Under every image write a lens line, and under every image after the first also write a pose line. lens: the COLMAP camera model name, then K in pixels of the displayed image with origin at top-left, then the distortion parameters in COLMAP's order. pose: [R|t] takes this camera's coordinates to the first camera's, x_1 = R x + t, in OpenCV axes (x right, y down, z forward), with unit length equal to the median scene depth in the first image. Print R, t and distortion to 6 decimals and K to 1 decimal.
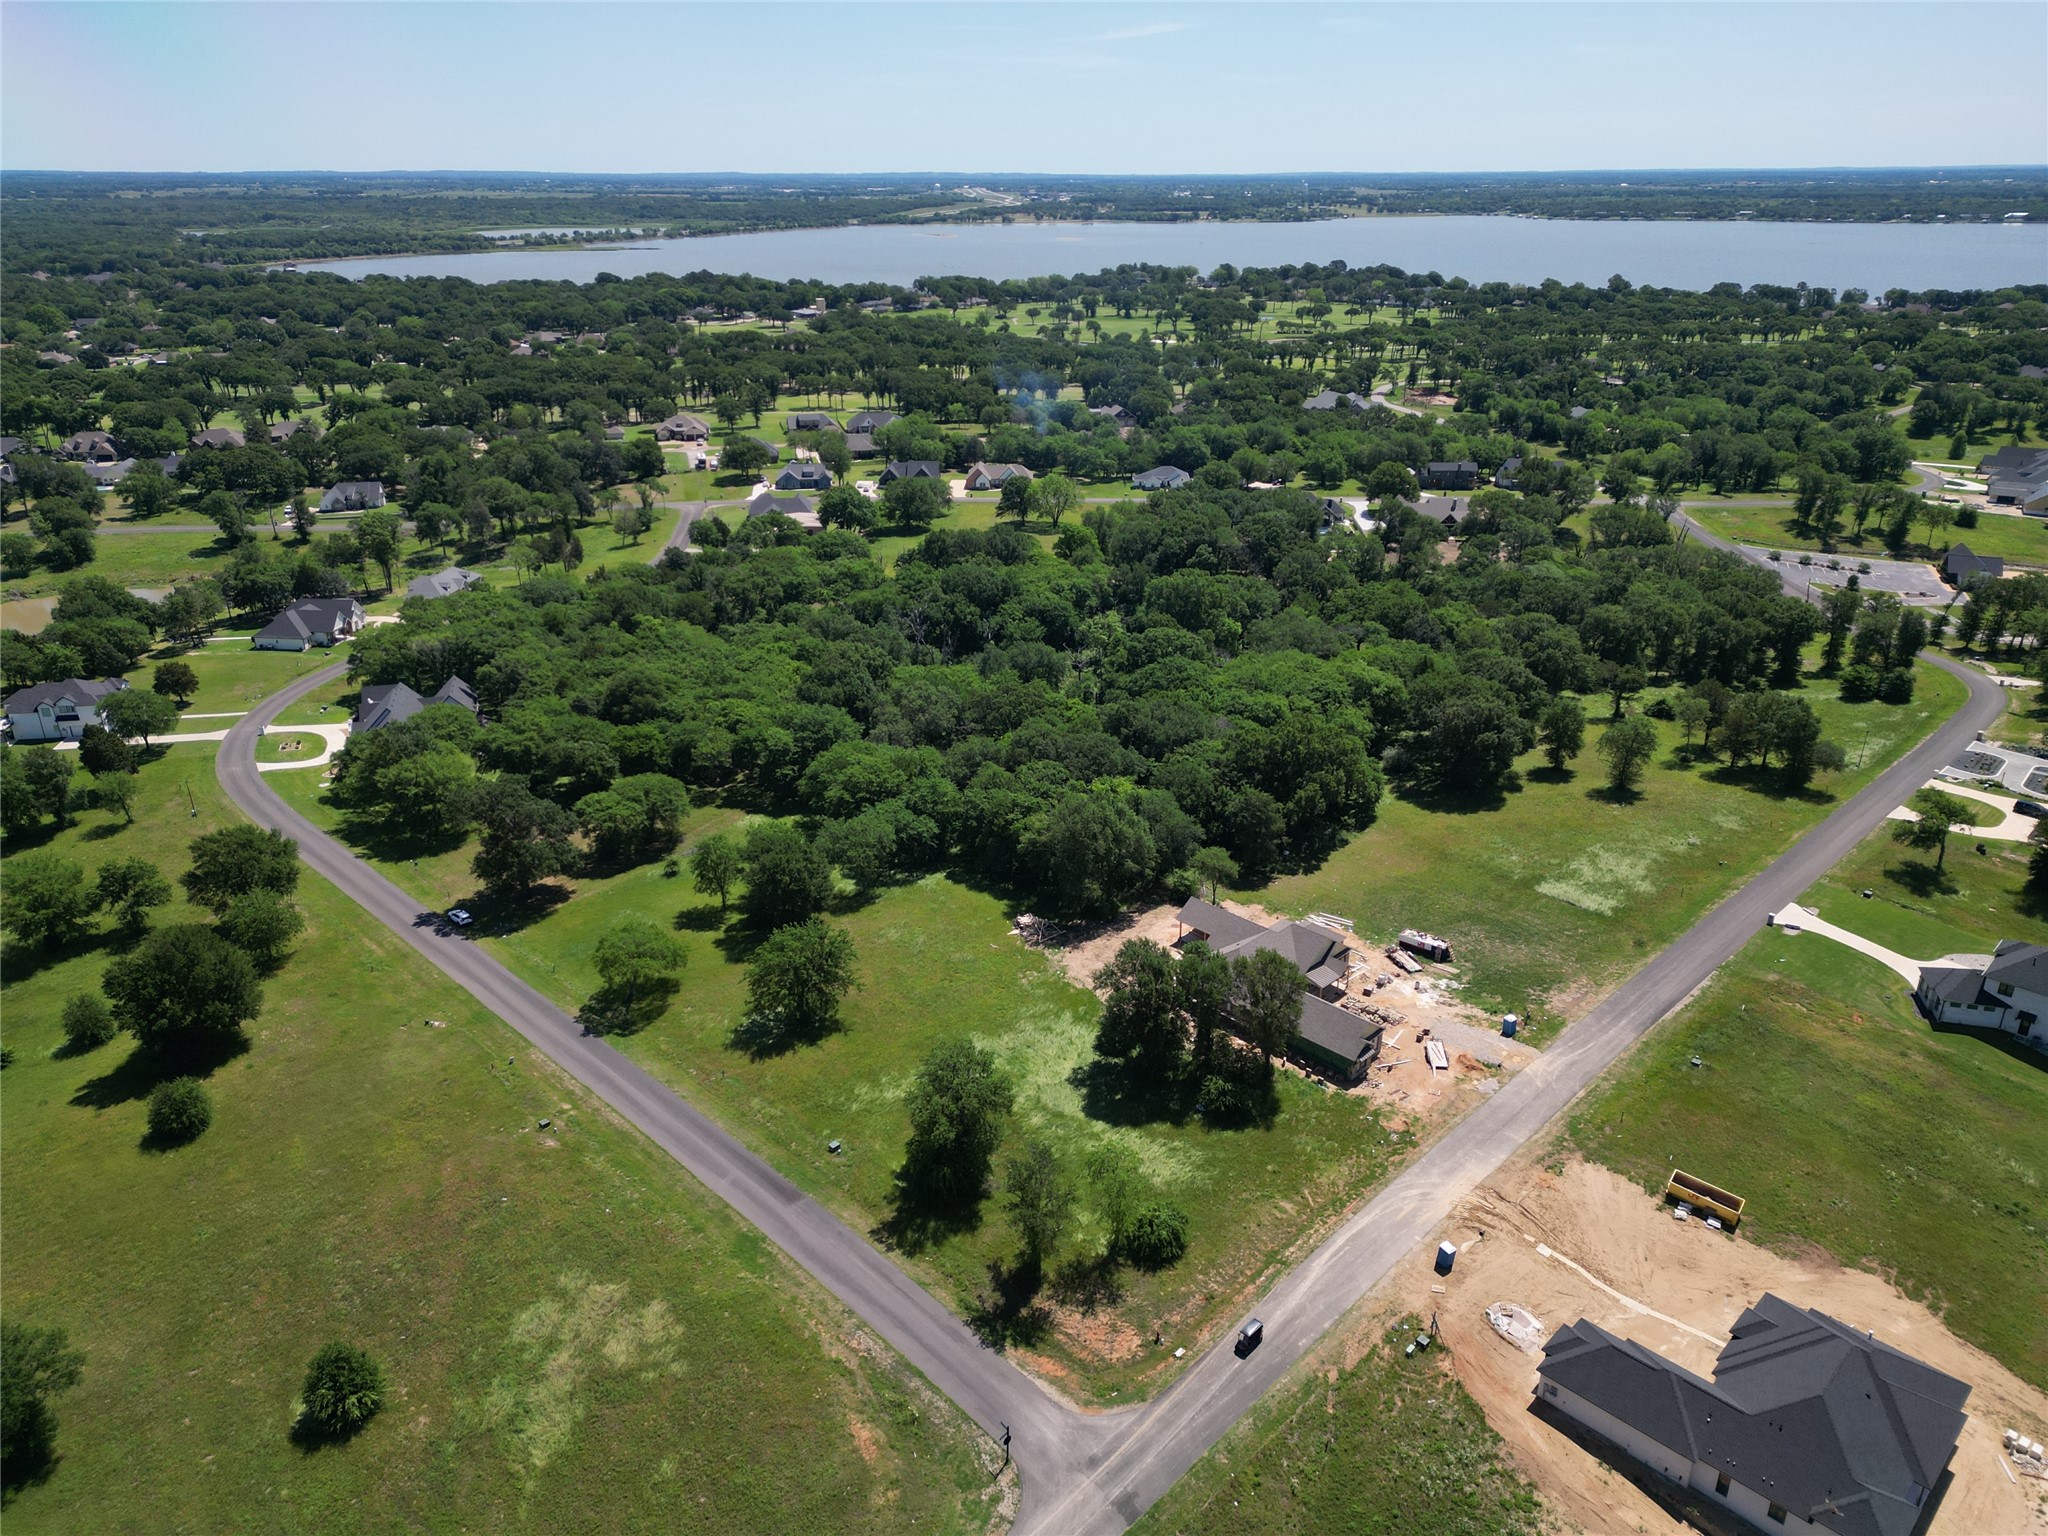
lens RADIAL K [[1420.5, 0, 1020.2], [0, 1420.5, 754.6], [0, 0, 1]] dist [0.075510, -0.065691]
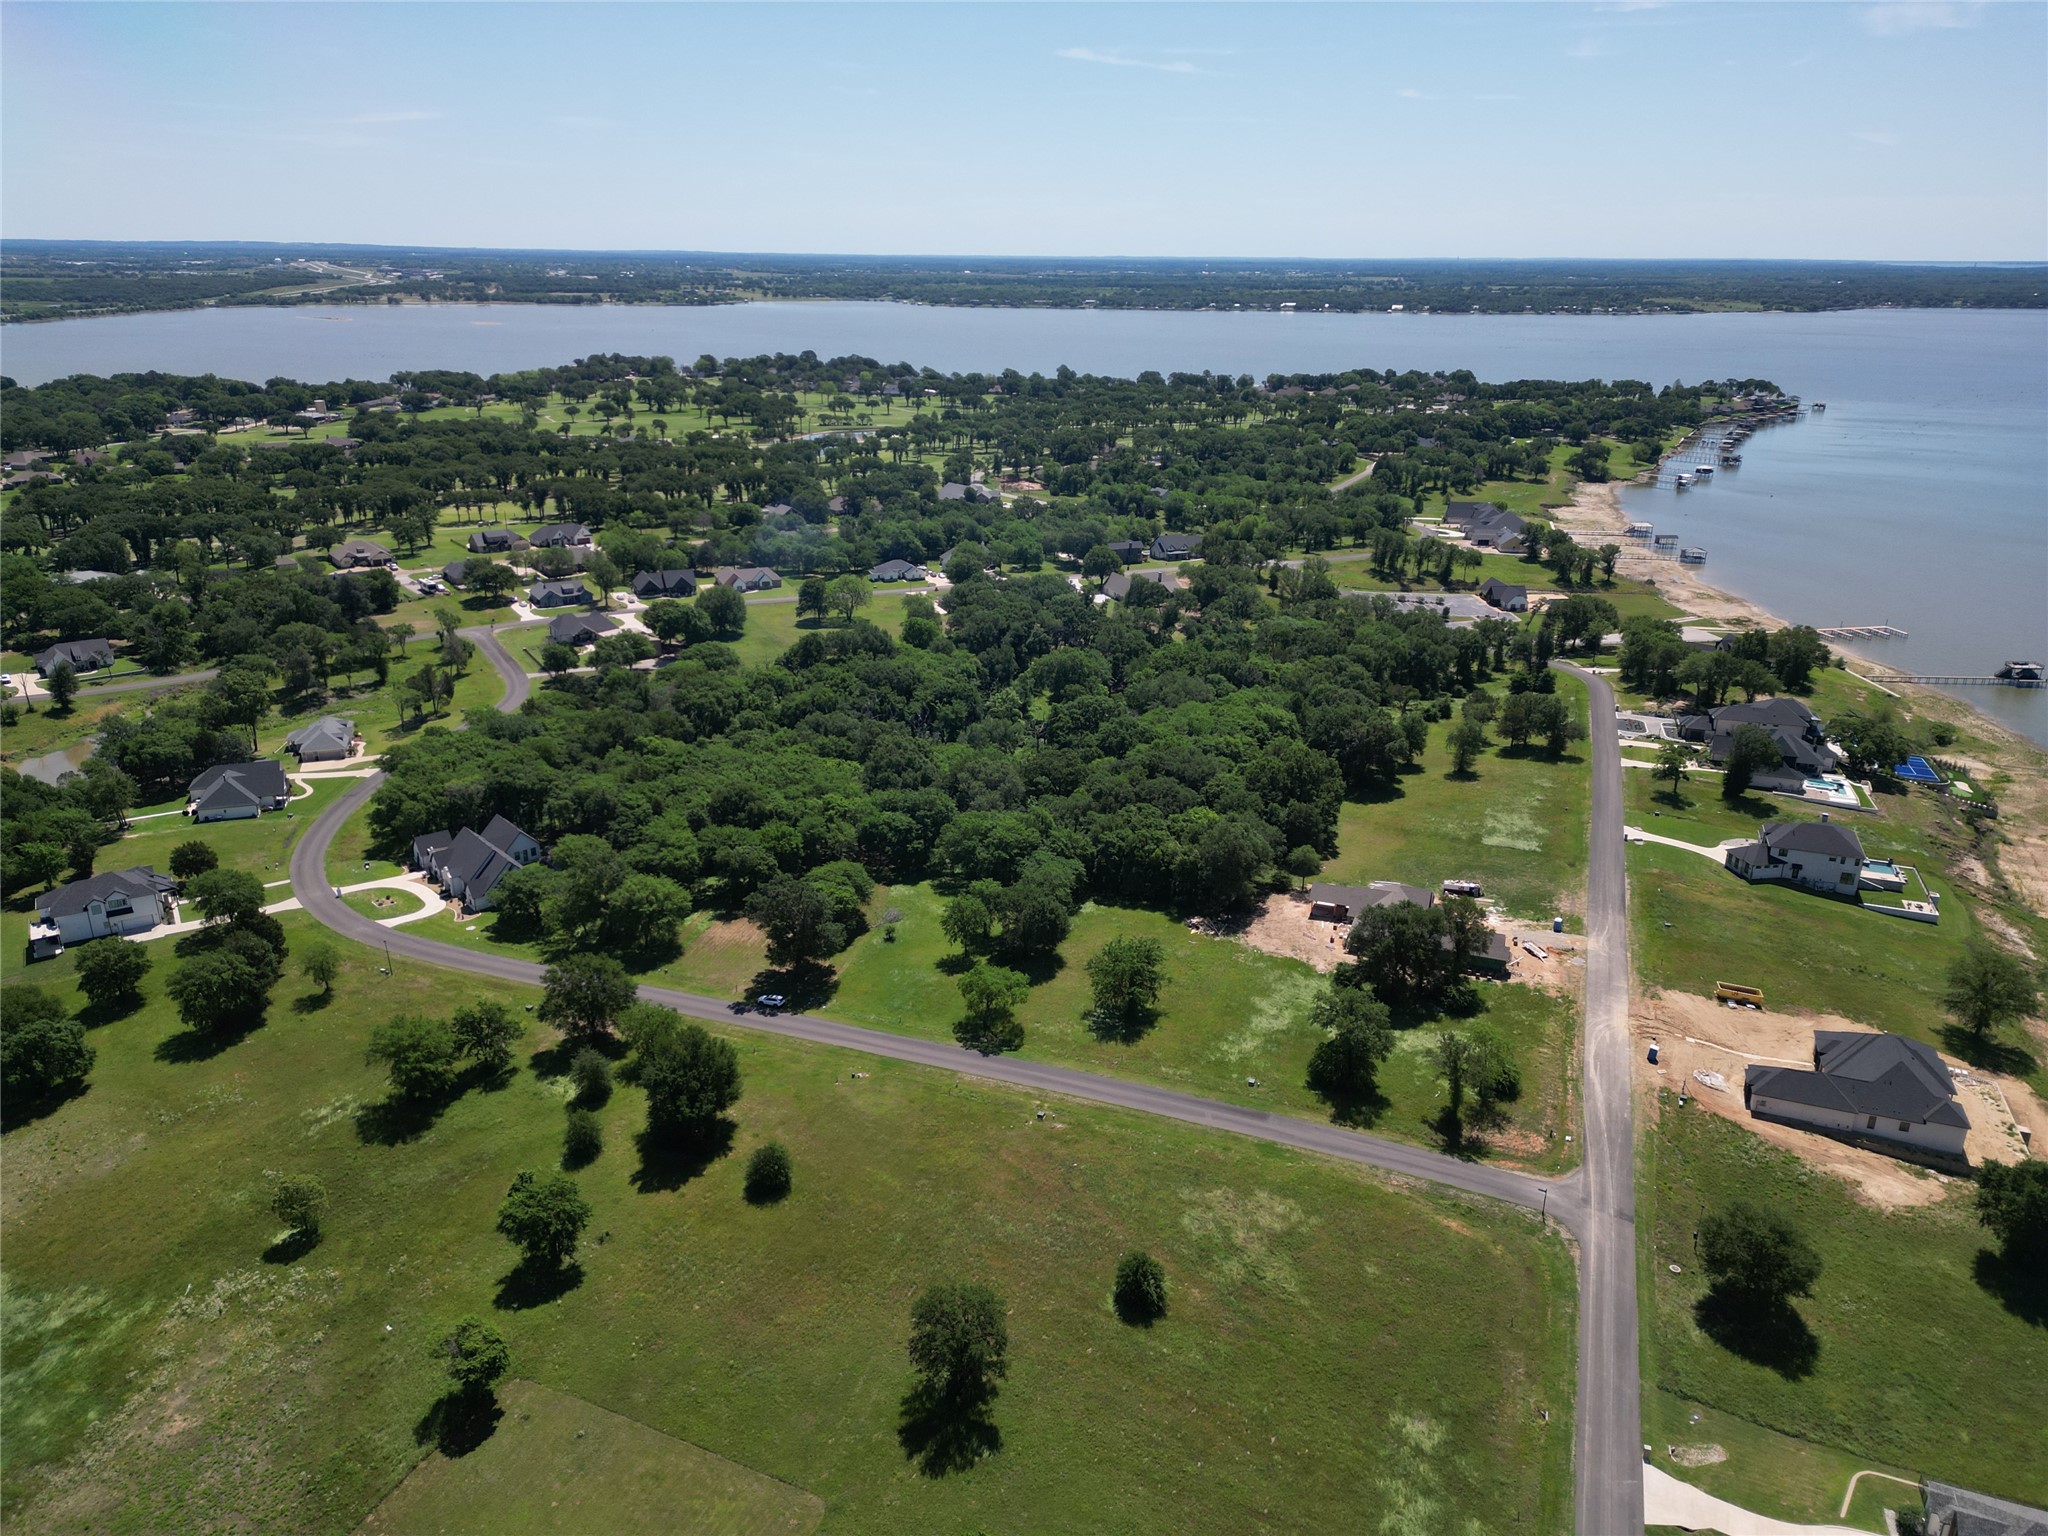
lens RADIAL K [[1420.5, 0, 1018.6], [0, 1420.5, 766.3], [0, 0, 1]] dist [0.075510, -0.065691]
pose [[0.914164, -0.127176, 0.384876, -0.469165], [0.142415, 0.989743, -0.011222, -0.024846], [-0.379502, 0.065071, 0.922900, -0.116439]]
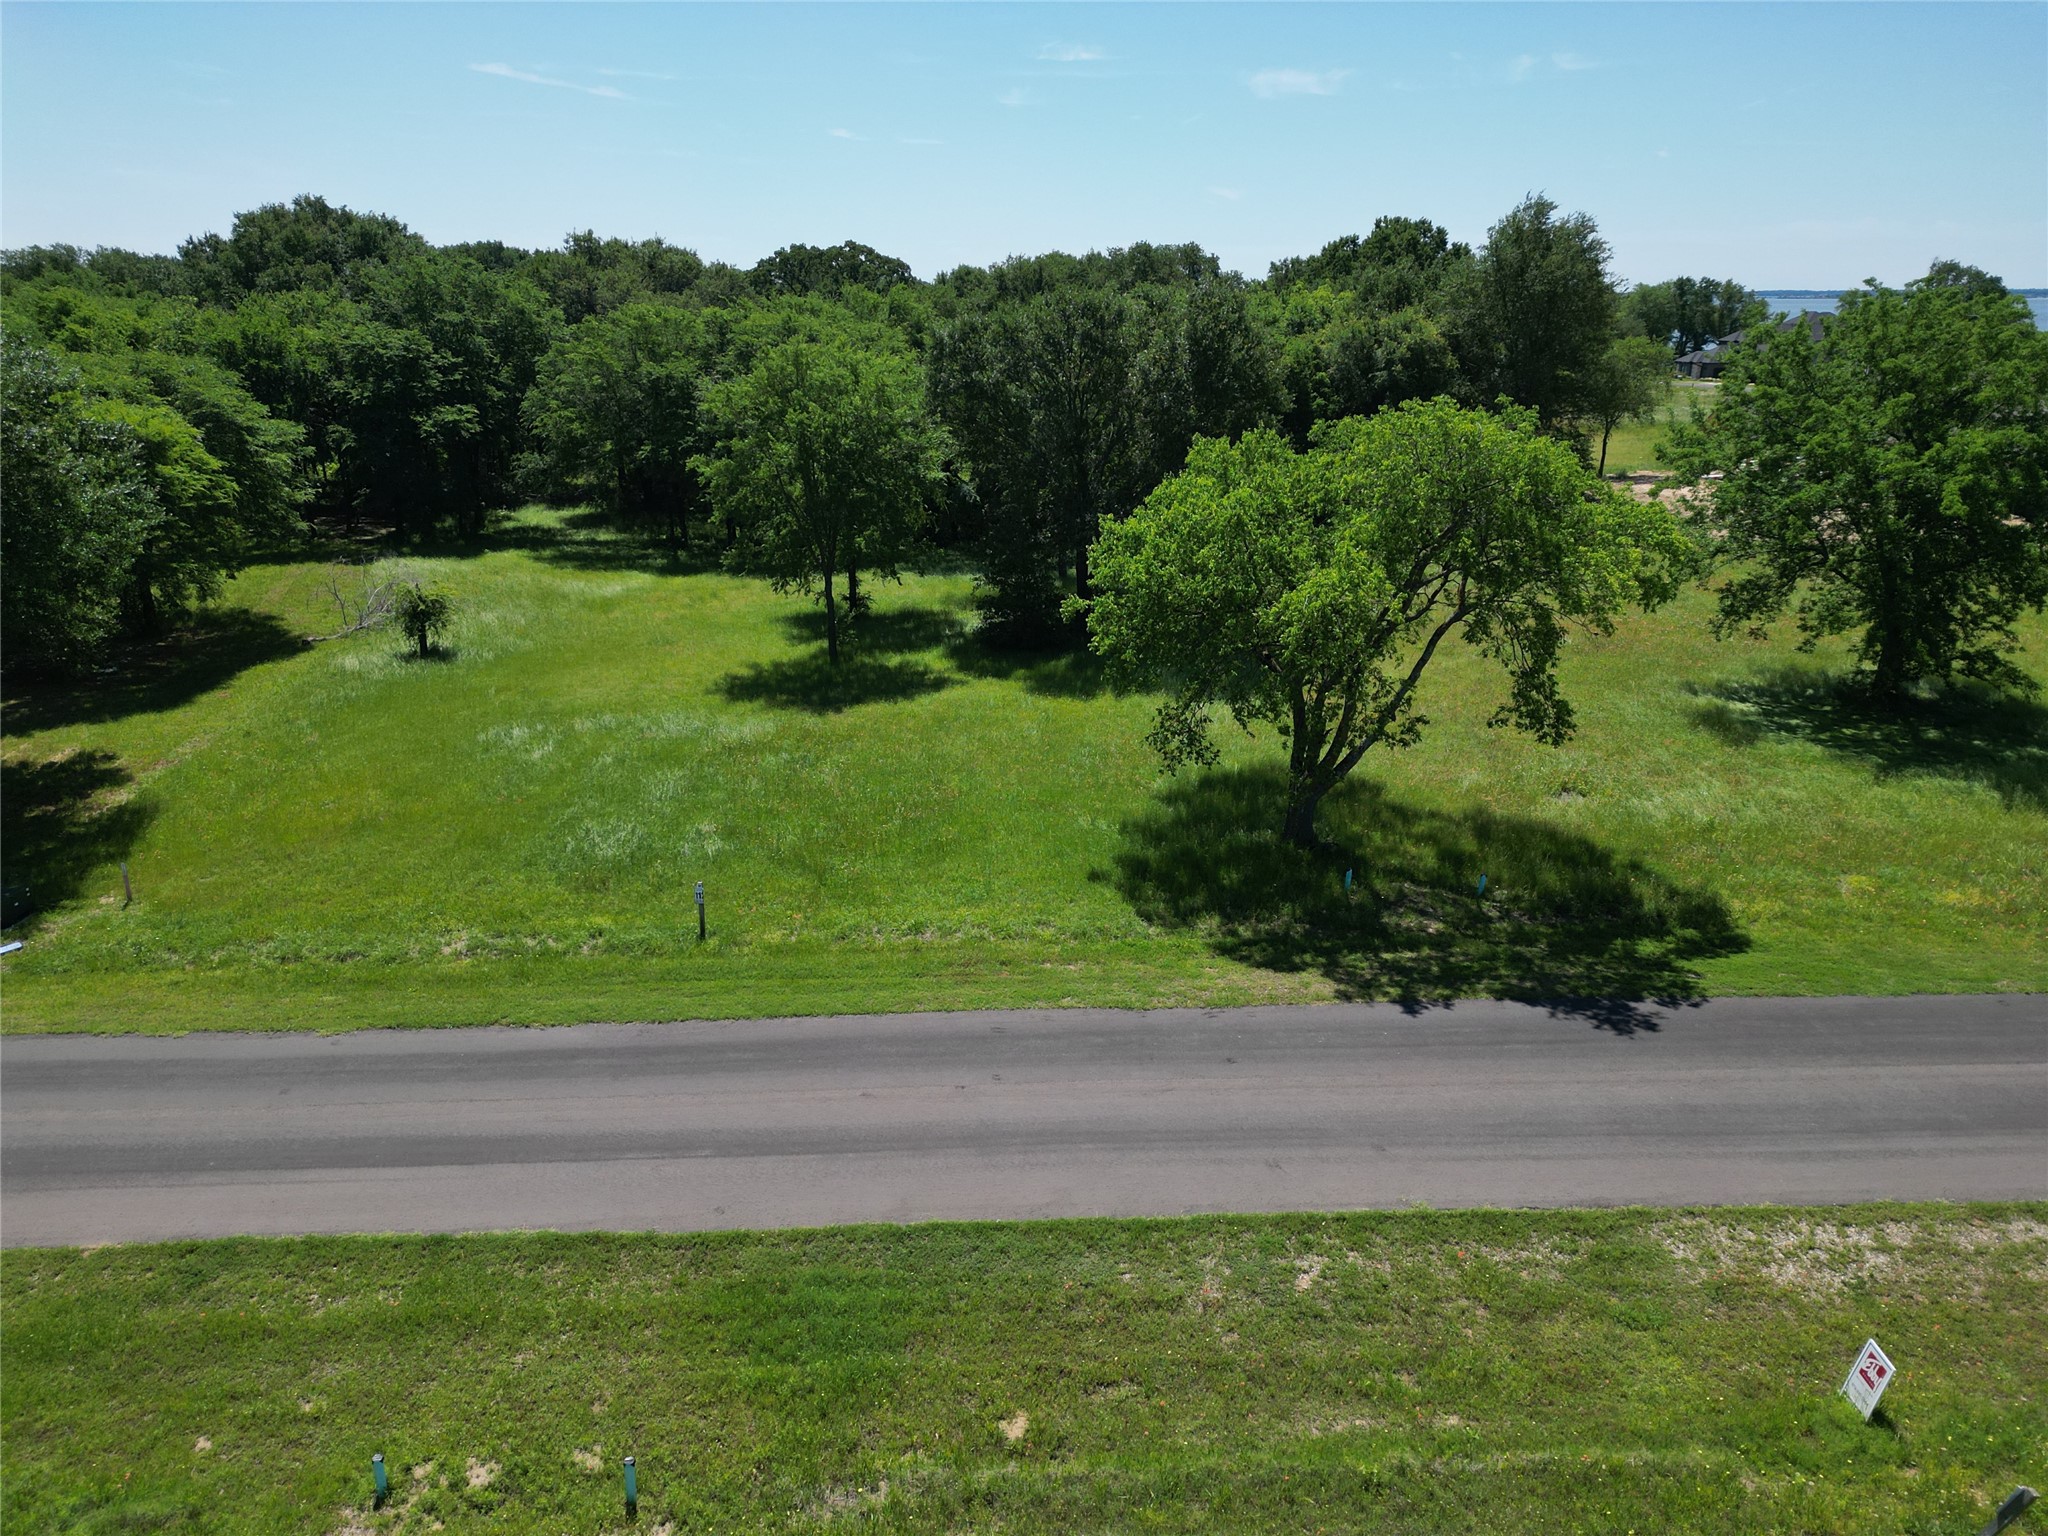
lens RADIAL K [[1420.5, 0, 1023.1], [0, 1420.5, 770.1], [0, 0, 1]] dist [0.075510, -0.065691]
pose [[0.682702, -0.222437, 0.696017, -0.284027], [0.270579, 0.961783, 0.041969, 0.095643], [-0.678753, 0.159675, 0.716797, 0.602362]]
